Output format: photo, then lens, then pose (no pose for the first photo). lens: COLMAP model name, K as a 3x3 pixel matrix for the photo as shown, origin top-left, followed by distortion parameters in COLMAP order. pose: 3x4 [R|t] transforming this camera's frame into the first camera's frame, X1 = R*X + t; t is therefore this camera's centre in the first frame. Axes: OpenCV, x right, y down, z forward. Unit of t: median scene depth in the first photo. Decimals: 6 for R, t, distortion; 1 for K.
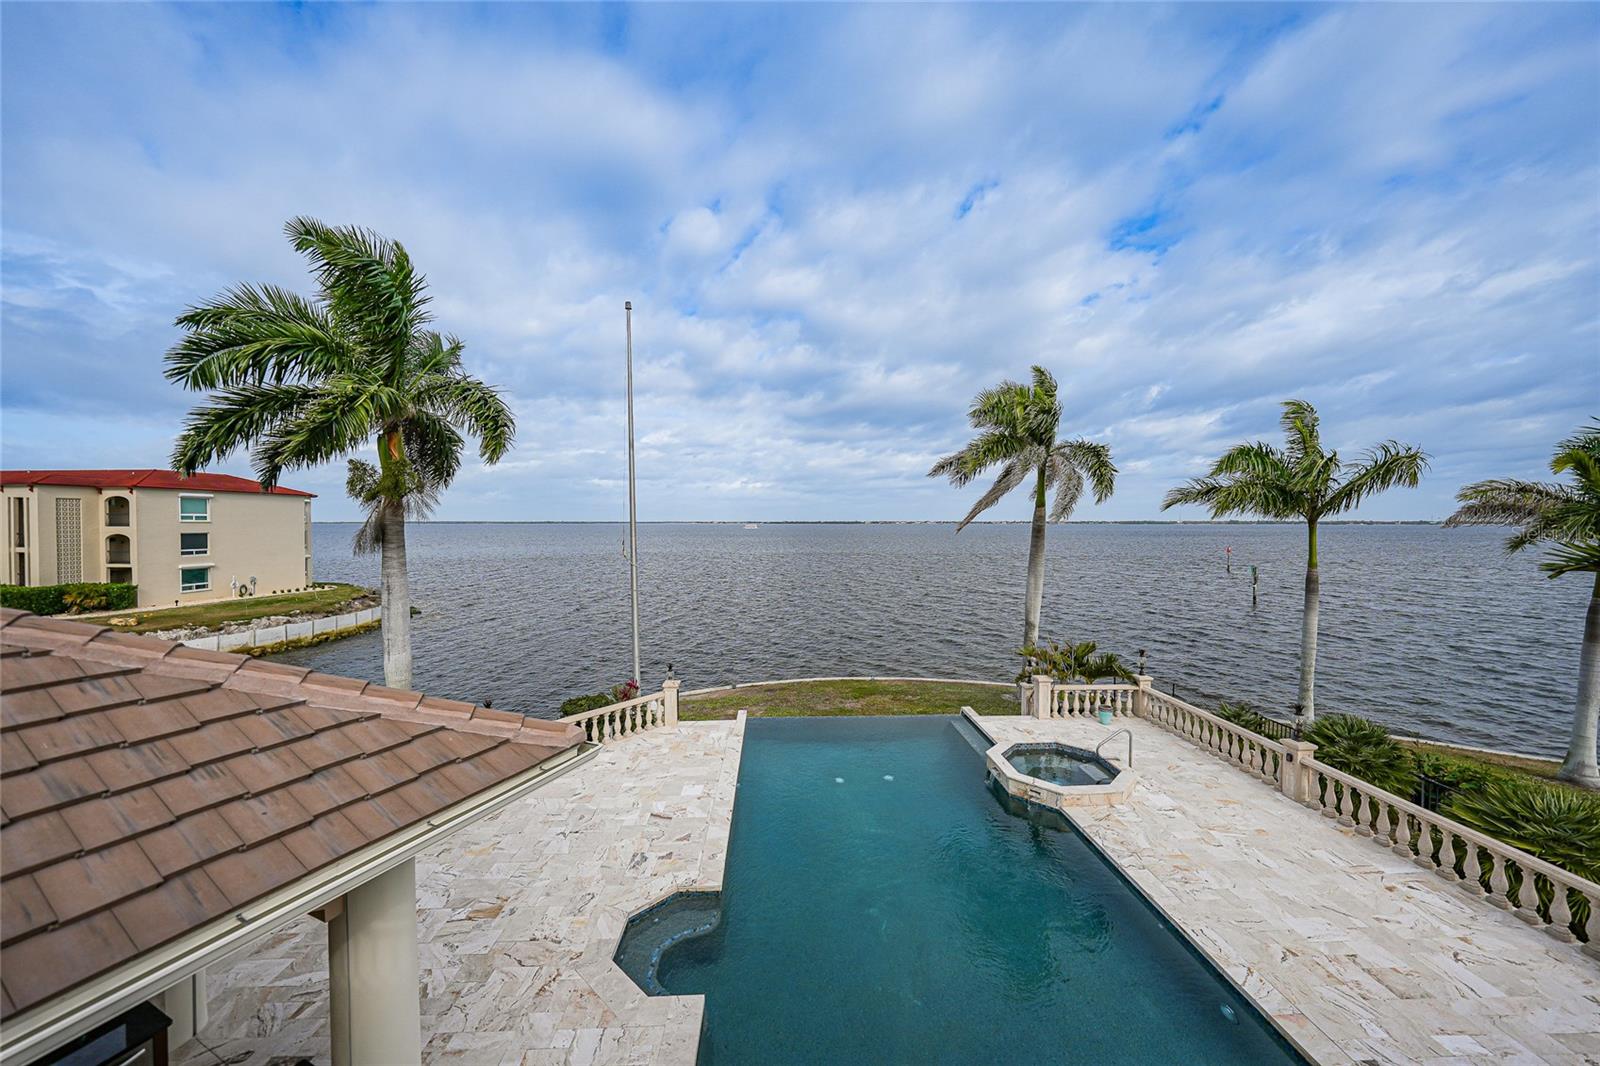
lens RADIAL K [[559.2, 0, 799.7], [0, 559.2, 526.6], [0, 0, 1]] dist [-0.024780, 0.005250]
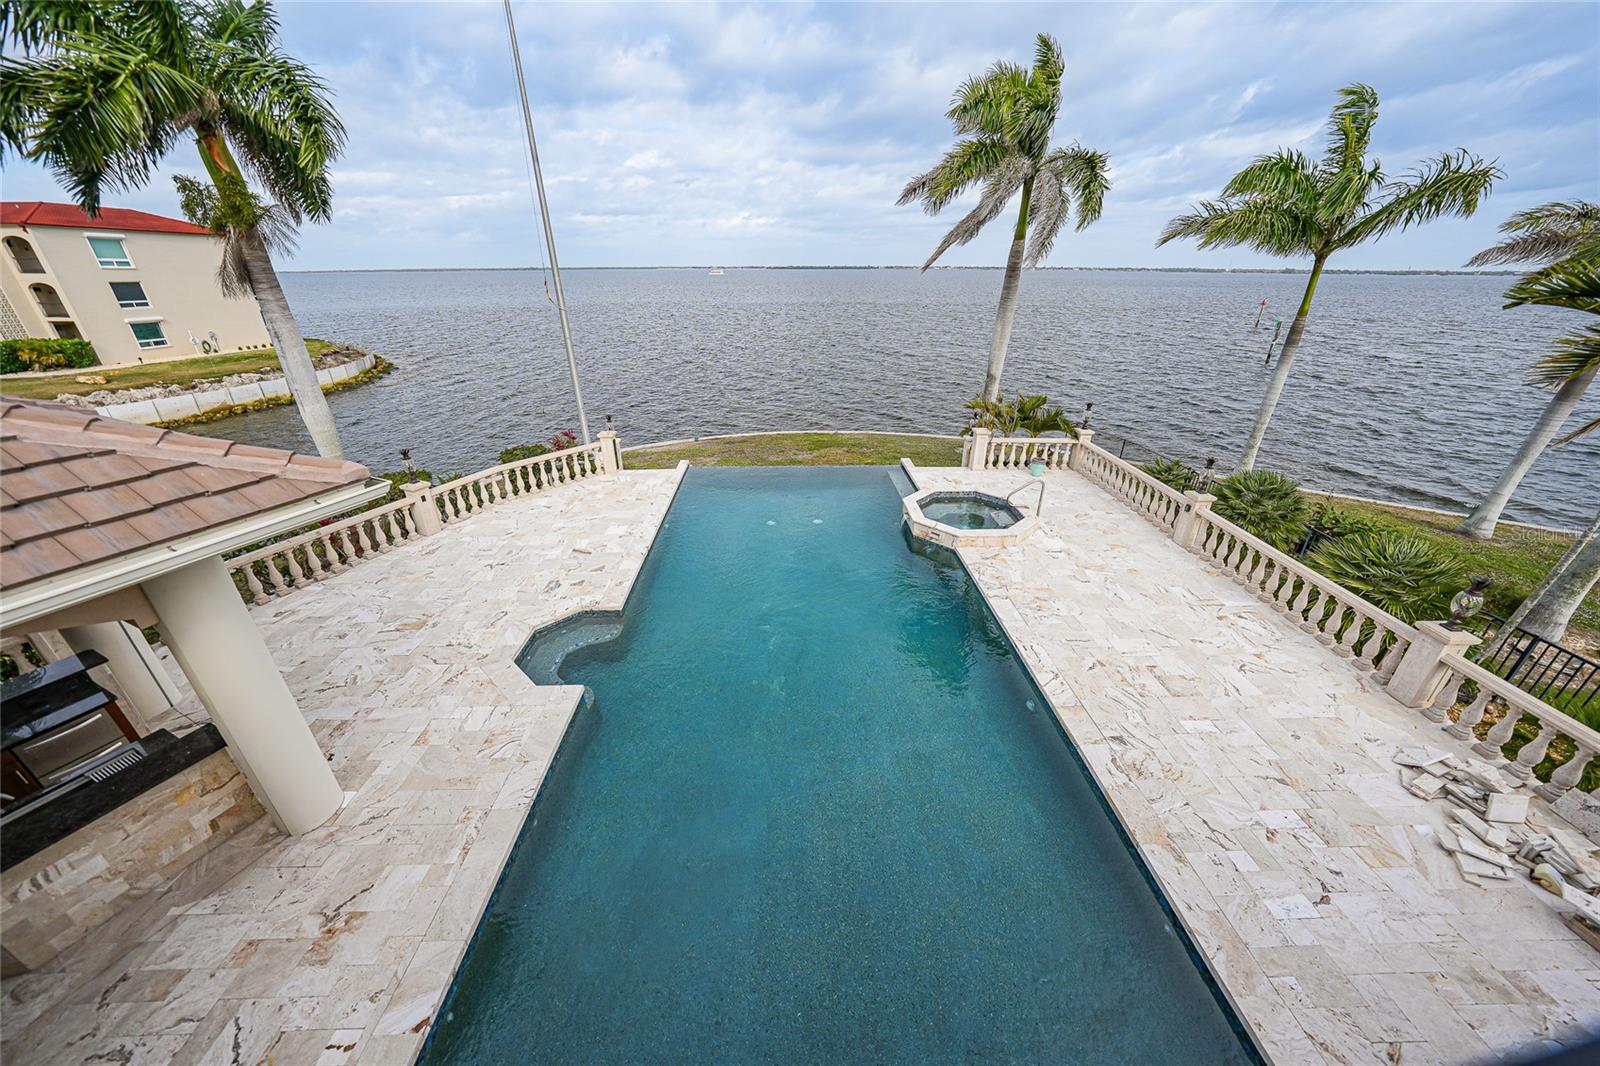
lens RADIAL K [[559.2, 0, 803.0], [0, 559.2, 529.7], [0, 0, 1]] dist [-0.024780, 0.005250]
pose [[0.999909, 0.006536, -0.011787, 0.136249], [-0.001002, 0.908166, 0.418609, 0.018566], [0.013441, -0.418559, 0.908090, 0.024095]]
